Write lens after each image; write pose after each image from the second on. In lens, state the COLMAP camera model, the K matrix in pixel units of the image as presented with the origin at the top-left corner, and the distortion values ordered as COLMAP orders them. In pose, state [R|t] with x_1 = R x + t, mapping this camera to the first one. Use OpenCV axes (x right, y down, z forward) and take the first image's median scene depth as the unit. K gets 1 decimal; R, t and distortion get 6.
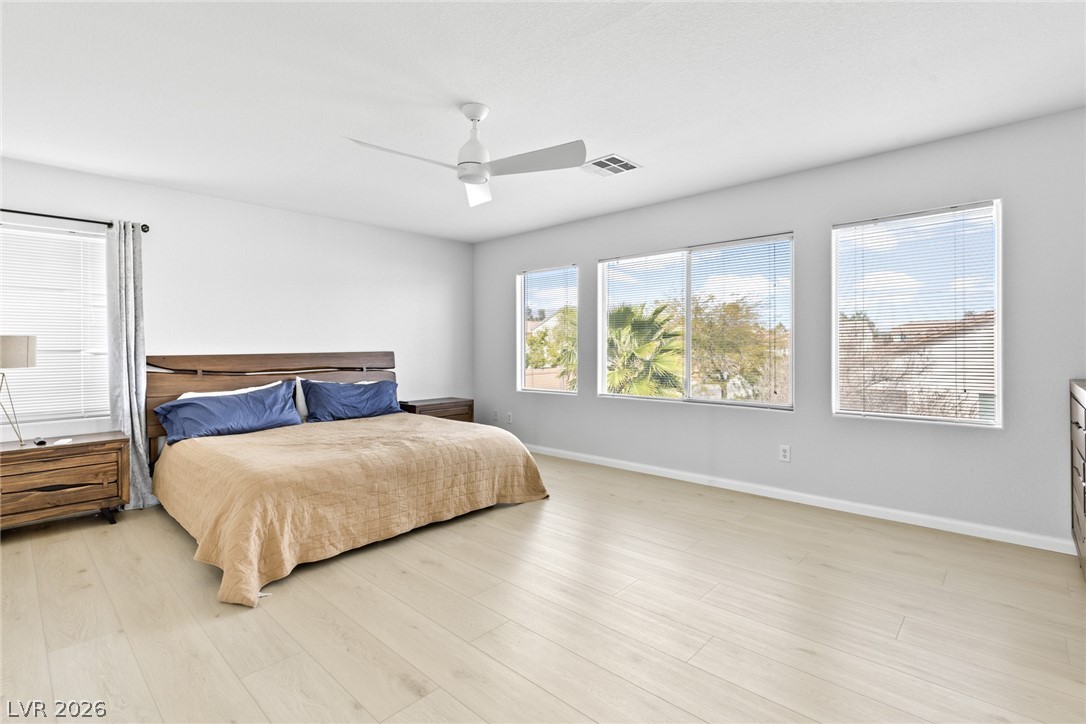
lens RADIAL K [[512.8, 0, 545.2], [0, 512.8, 347.0], [0, 0, 1]] dist [0.000611, -0.000068]
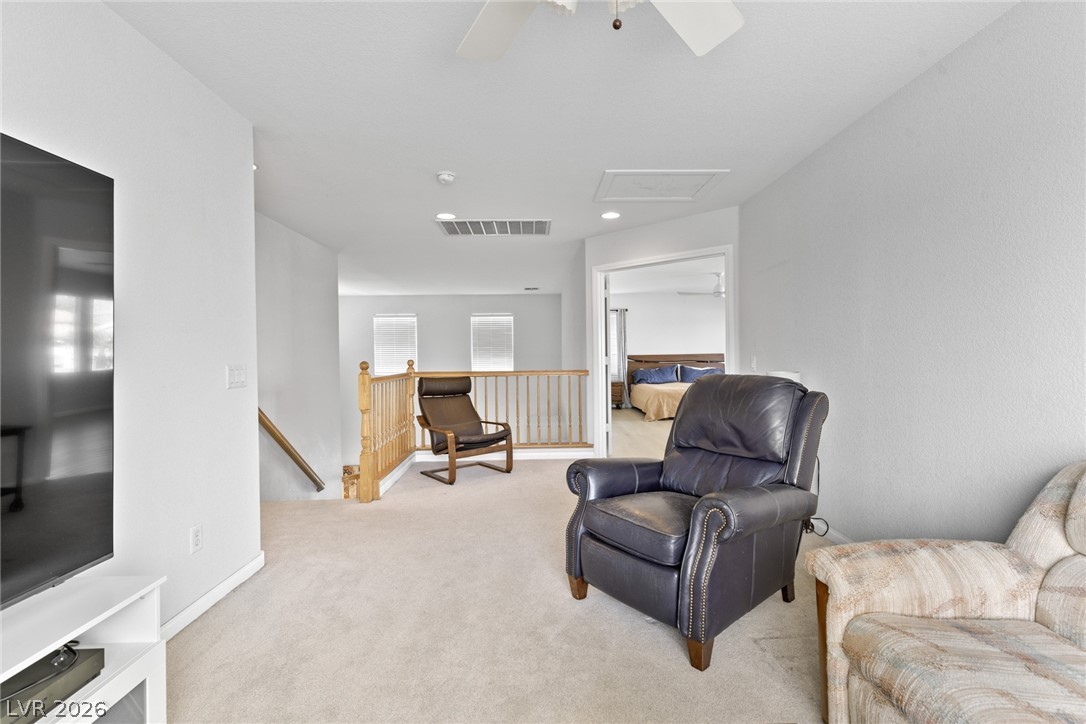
lens RADIAL K [[485.7, 0, 543.0], [0, 485.7, 362.0], [0, 0, 1]] dist [0.002979, 0.001258]
pose [[0.697364, 0.006112, -0.716691, 0.835725], [0.008819, 0.999815, 0.017108, 0.004297], [0.716663, -0.018251, 0.697181, -1.228071]]
